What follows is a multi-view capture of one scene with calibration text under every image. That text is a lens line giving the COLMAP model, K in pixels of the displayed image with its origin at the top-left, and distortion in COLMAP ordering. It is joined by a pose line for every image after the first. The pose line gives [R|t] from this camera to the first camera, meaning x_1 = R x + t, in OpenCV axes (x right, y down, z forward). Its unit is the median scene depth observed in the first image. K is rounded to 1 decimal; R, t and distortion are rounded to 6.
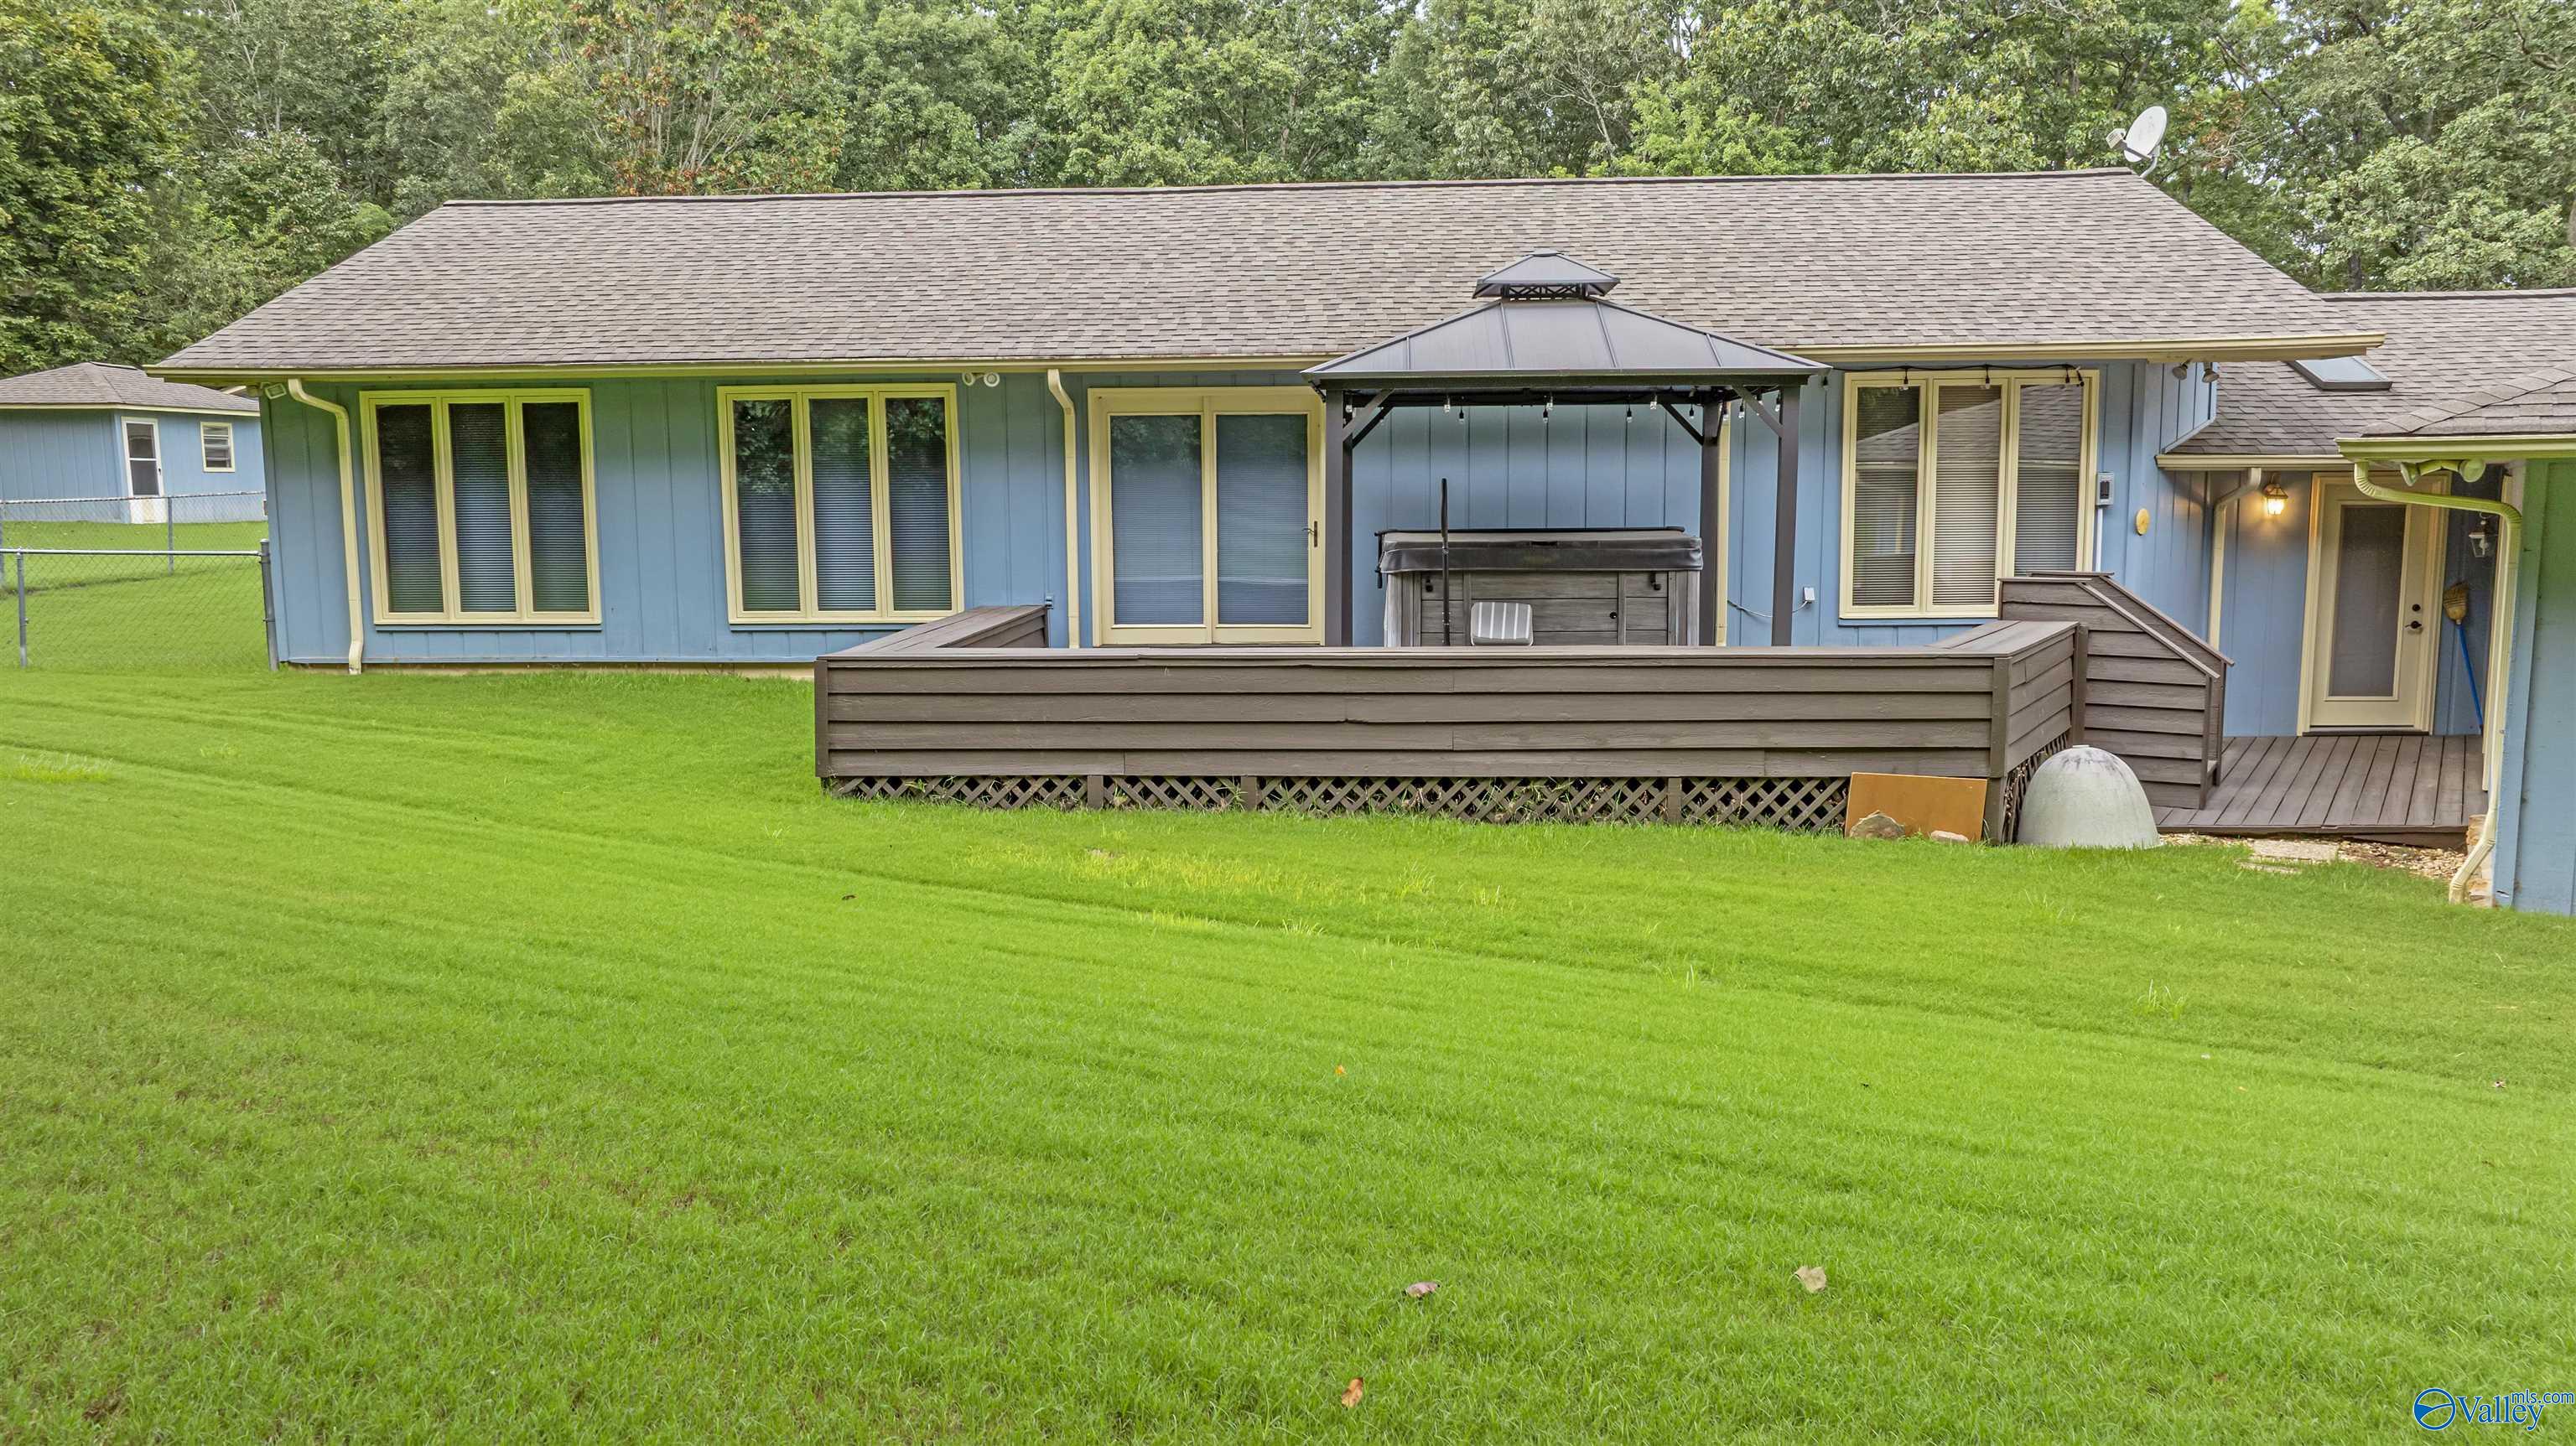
lens RADIAL K [[1822.6, 0, 1310.5], [0, 1822.6, 726.1], [0, 0, 1]] dist [0.005665, 0.007091]
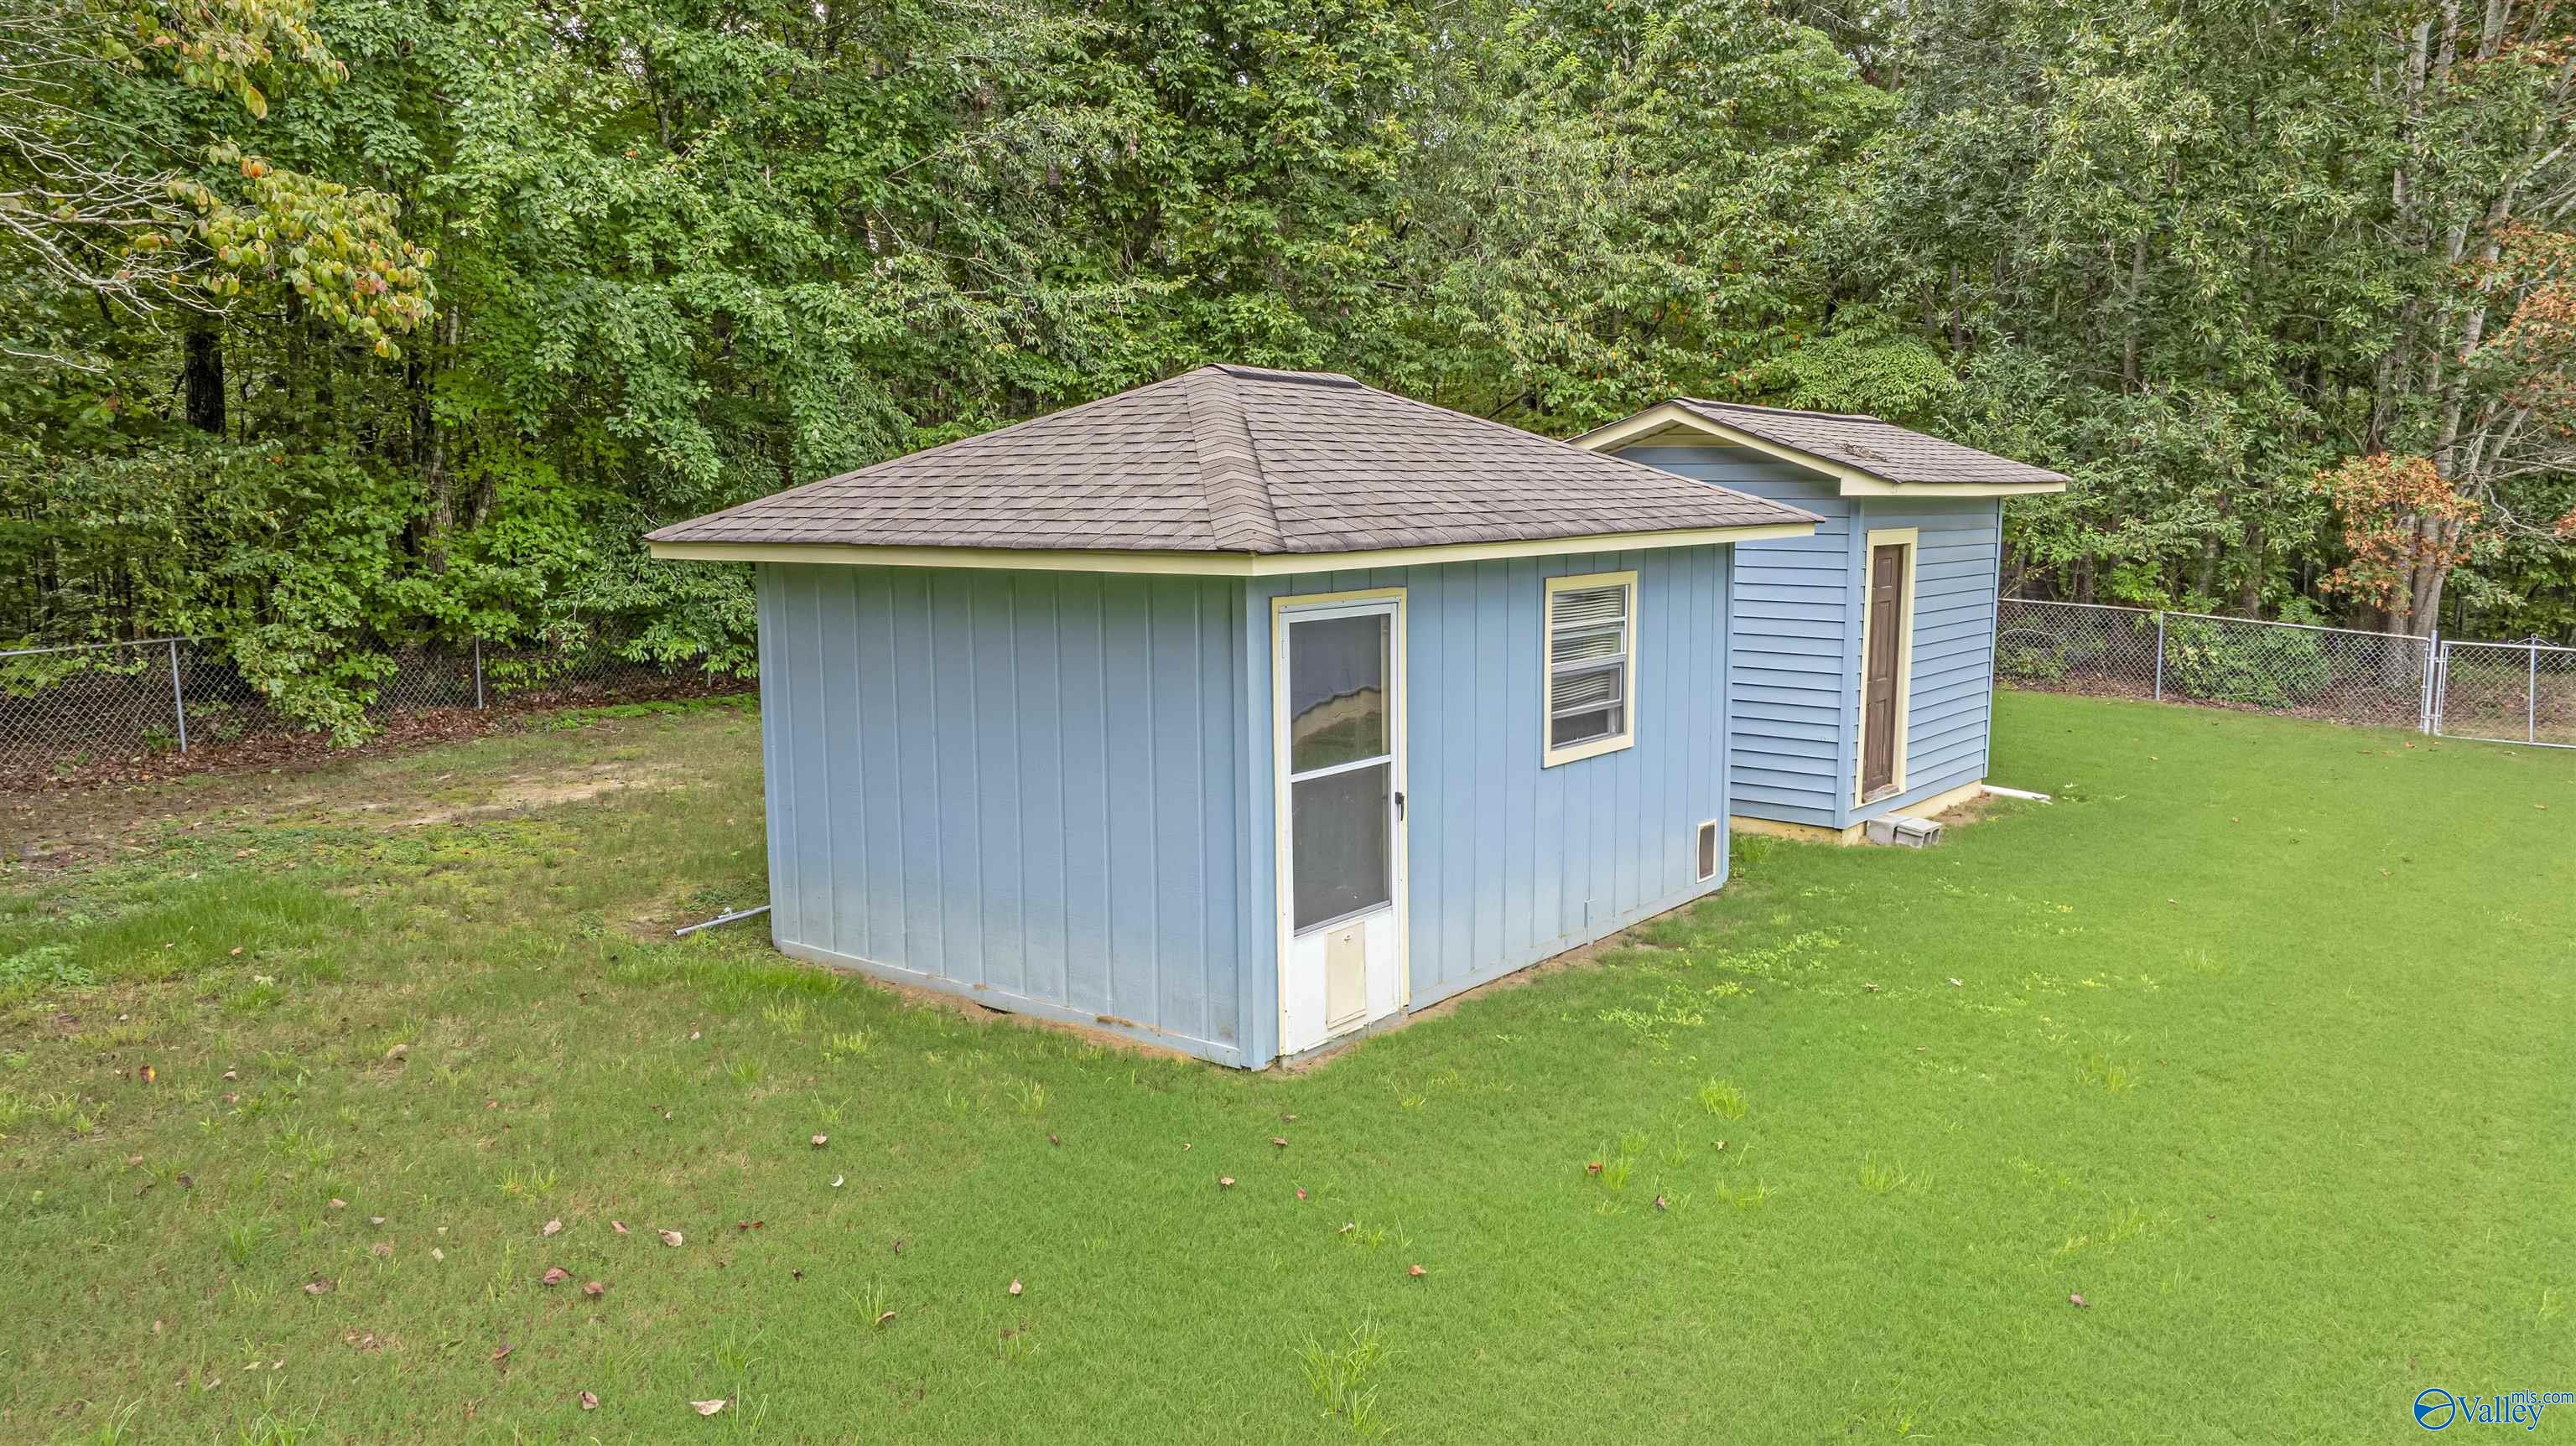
lens RADIAL K [[1822.6, 0, 1310.5], [0, 1822.6, 726.1], [0, 0, 1]] dist [0.005665, 0.007091]
pose [[0.822668, 0.074688, -0.563595, -0.392402], [-0.074001, 0.996967, 0.024102, -0.120006], [0.563686, 0.021878, 0.825700, 0.618851]]
